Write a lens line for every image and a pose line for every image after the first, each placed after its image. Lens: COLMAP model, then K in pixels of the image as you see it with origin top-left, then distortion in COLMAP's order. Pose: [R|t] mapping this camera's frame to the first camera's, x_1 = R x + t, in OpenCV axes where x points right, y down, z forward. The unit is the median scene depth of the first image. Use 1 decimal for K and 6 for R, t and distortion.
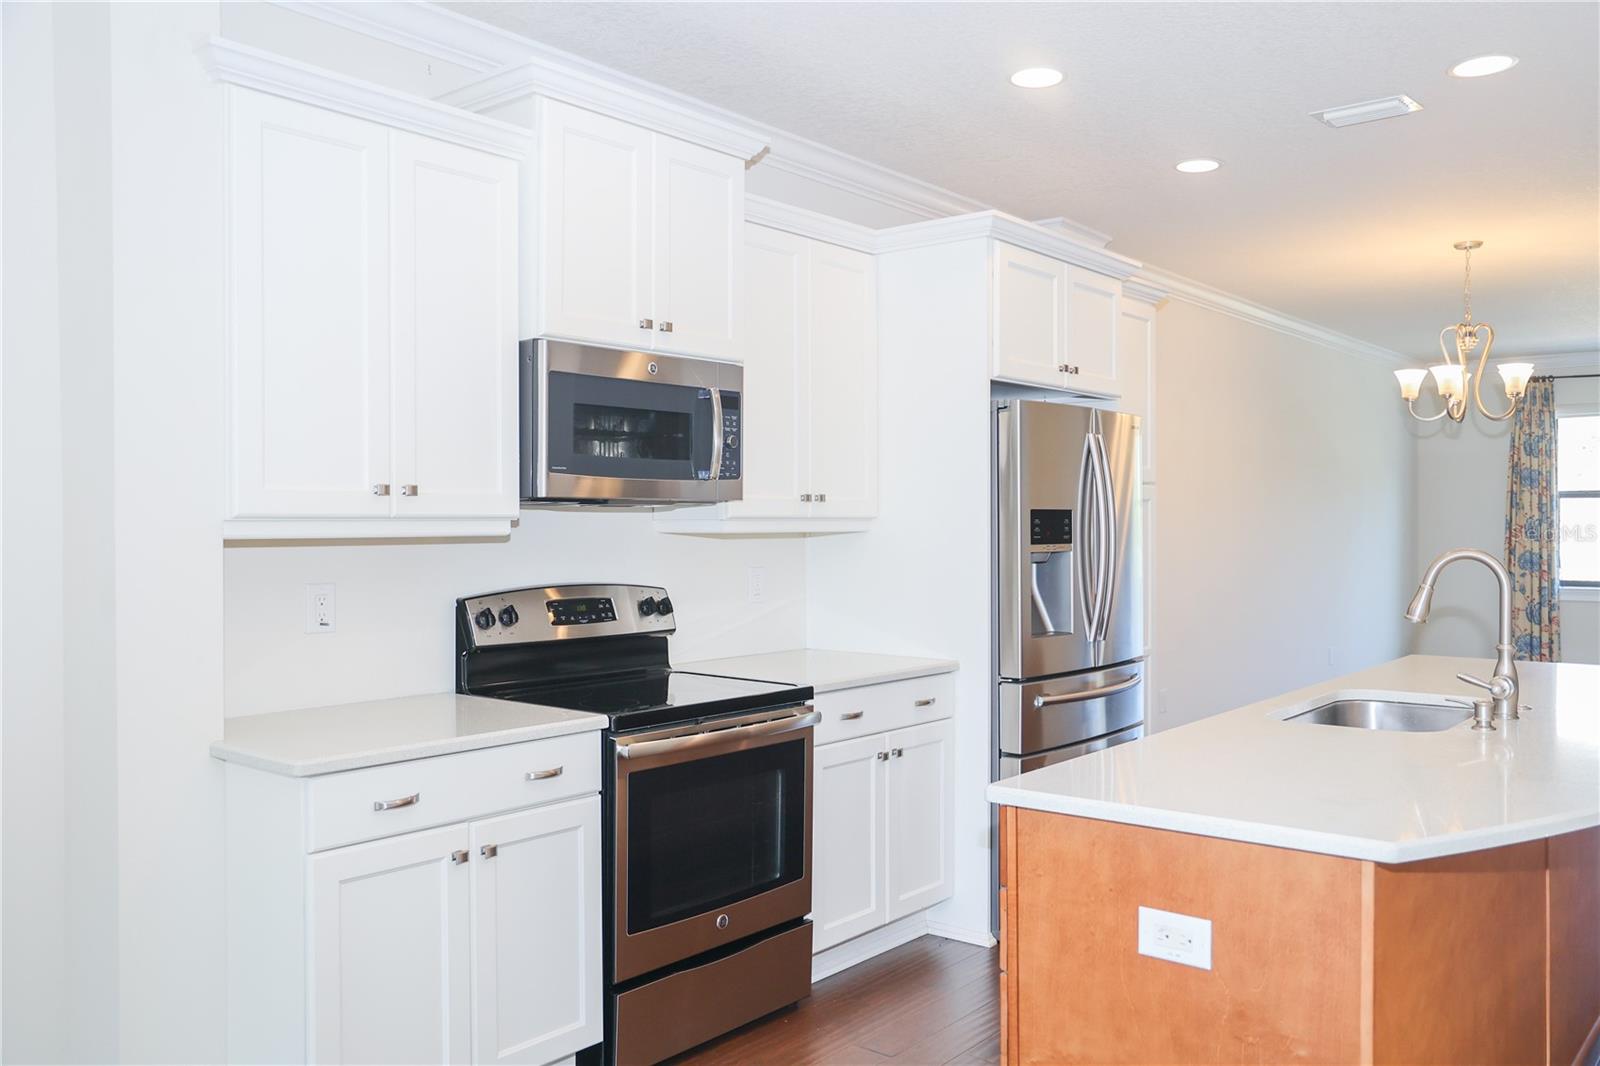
lens RADIAL K [[1282.9, 0, 809.1], [0, 1282.9, 537.8], [0, 0, 1]] dist [0.003692, 0.004313]
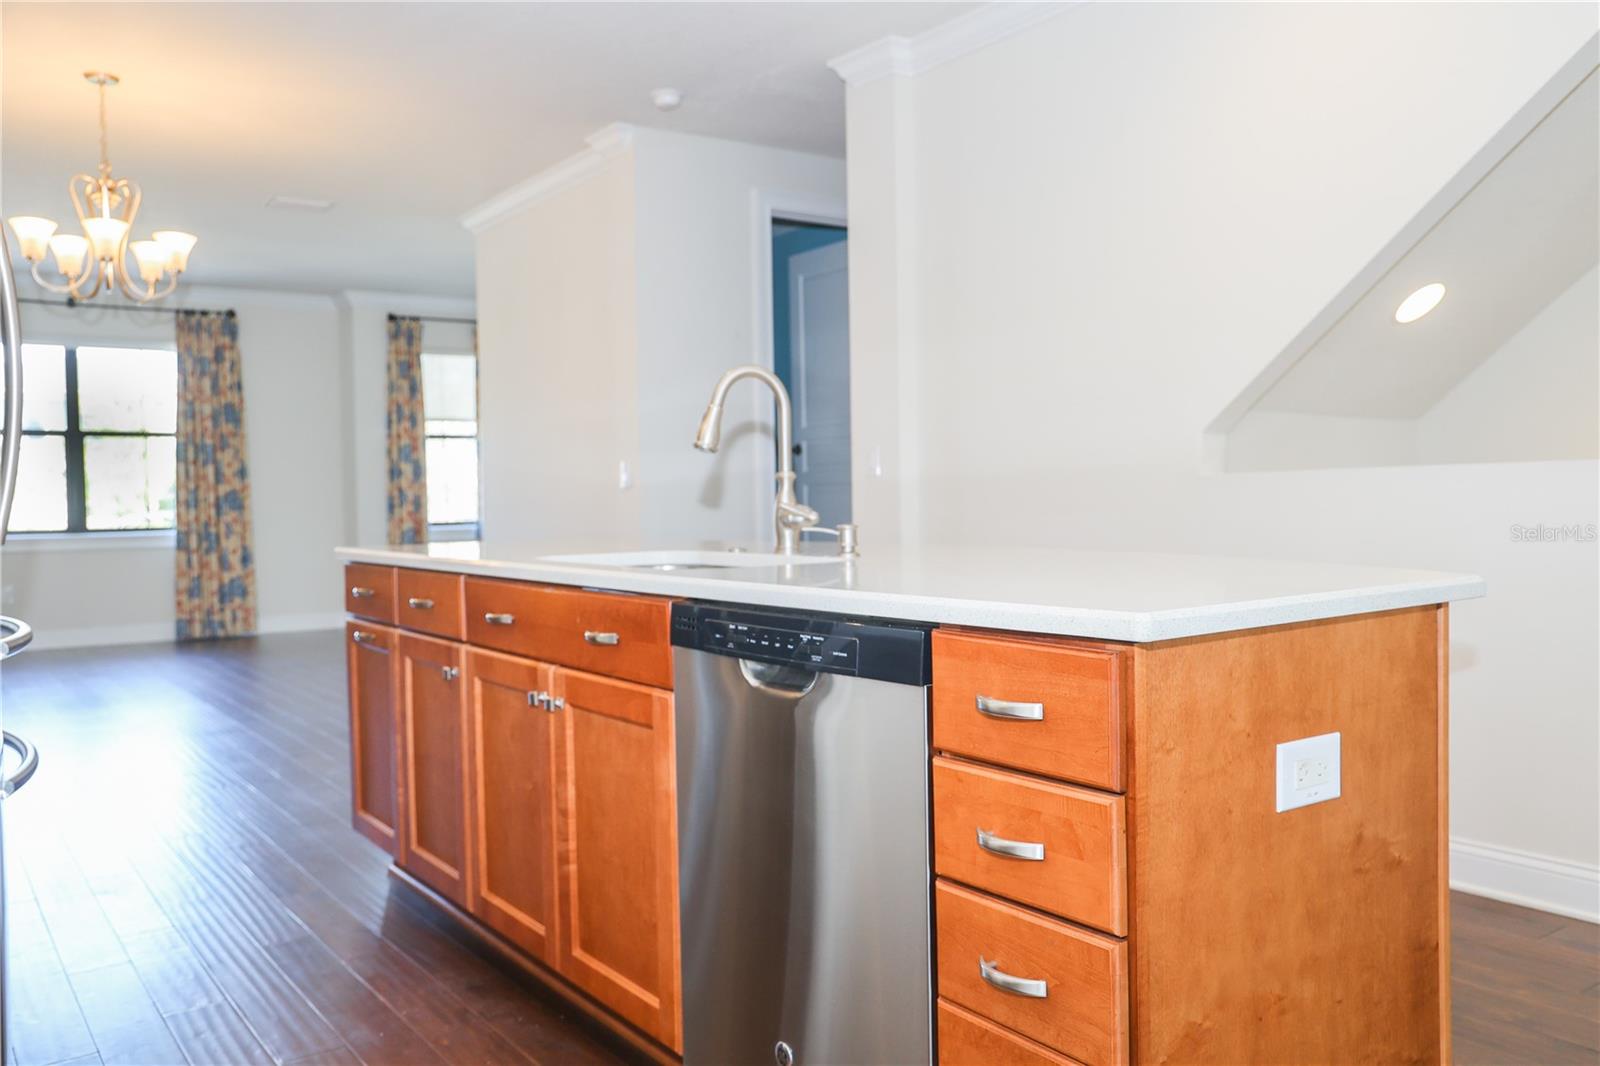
lens RADIAL K [[1282.9, 0, 809.0], [0, 1282.9, 531.9], [0, 0, 1]] dist [0.003692, 0.004313]
pose [[0.246224, -0.027784, 0.968815, -0.280337], [0.029132, 0.999350, 0.021256, 0.088633], [-0.968775, 0.022990, 0.246873, 0.633457]]
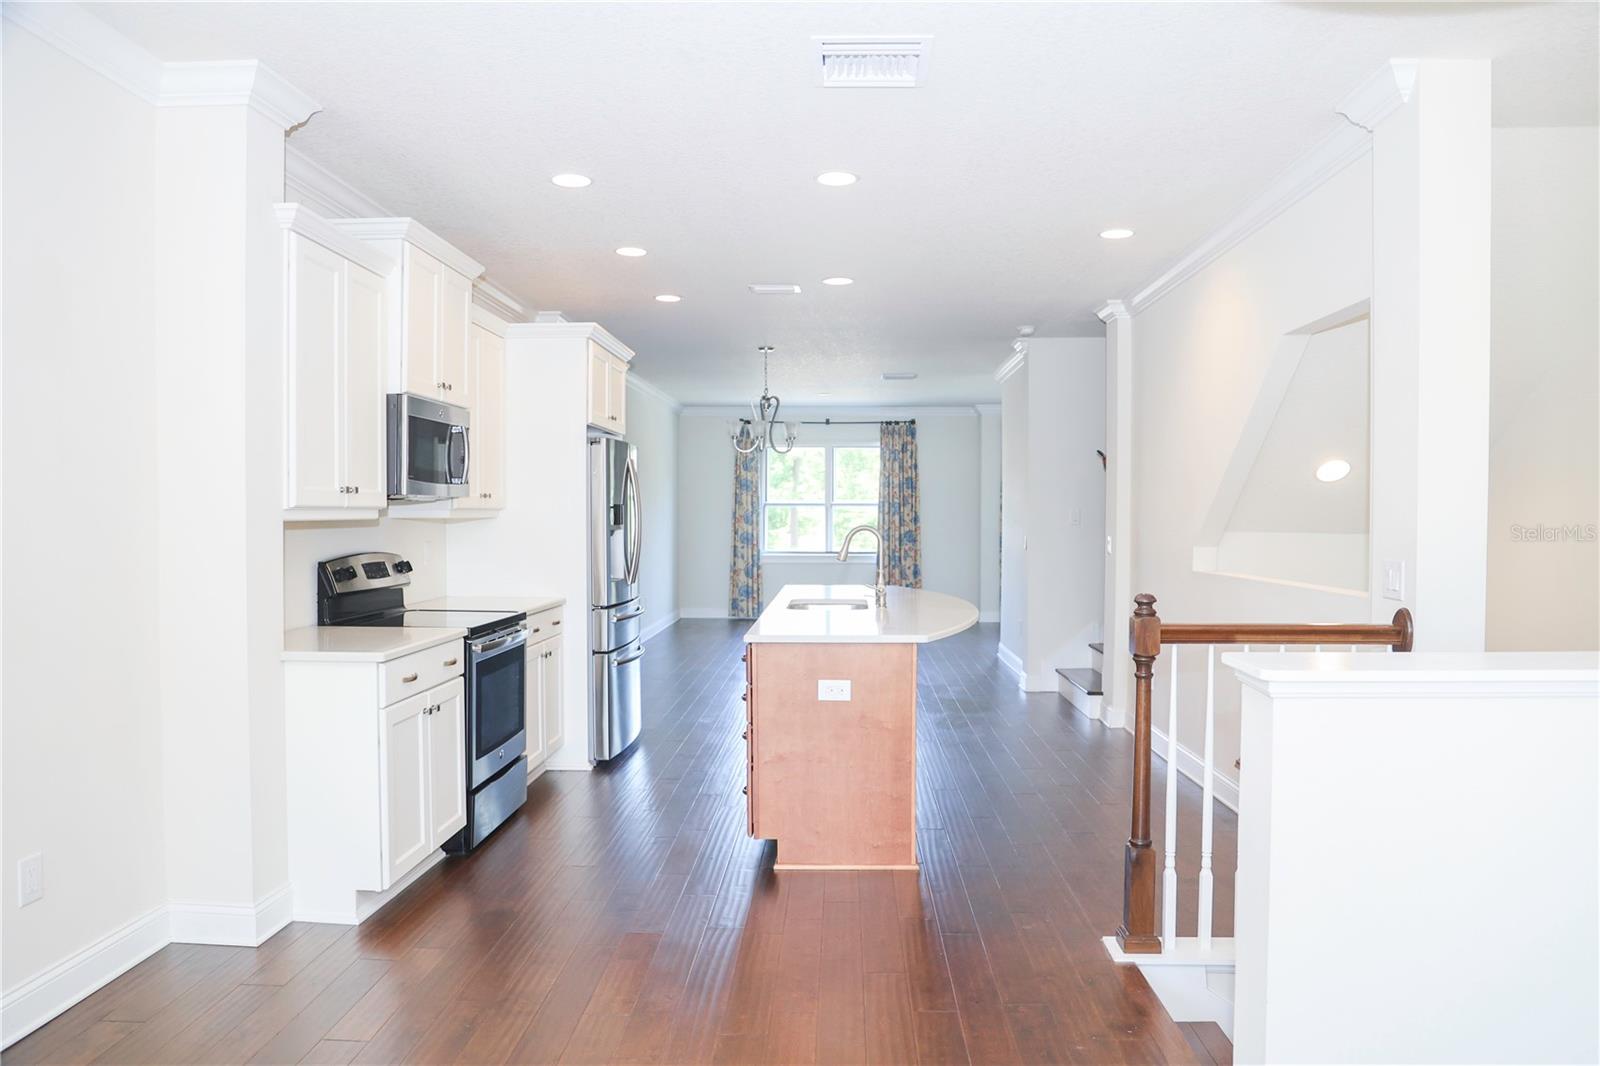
lens RADIAL K [[1120.5, 0, 788.6], [0, 1120.5, 538.3], [0, 0, 1]] dist [-0.034937, -0.000830]
pose [[0.802280, -0.009445, 0.596873, -0.578901], [0.002934, 0.999925, 0.011878, 0.005821], [-0.596940, -0.007778, 0.802248, -0.338896]]
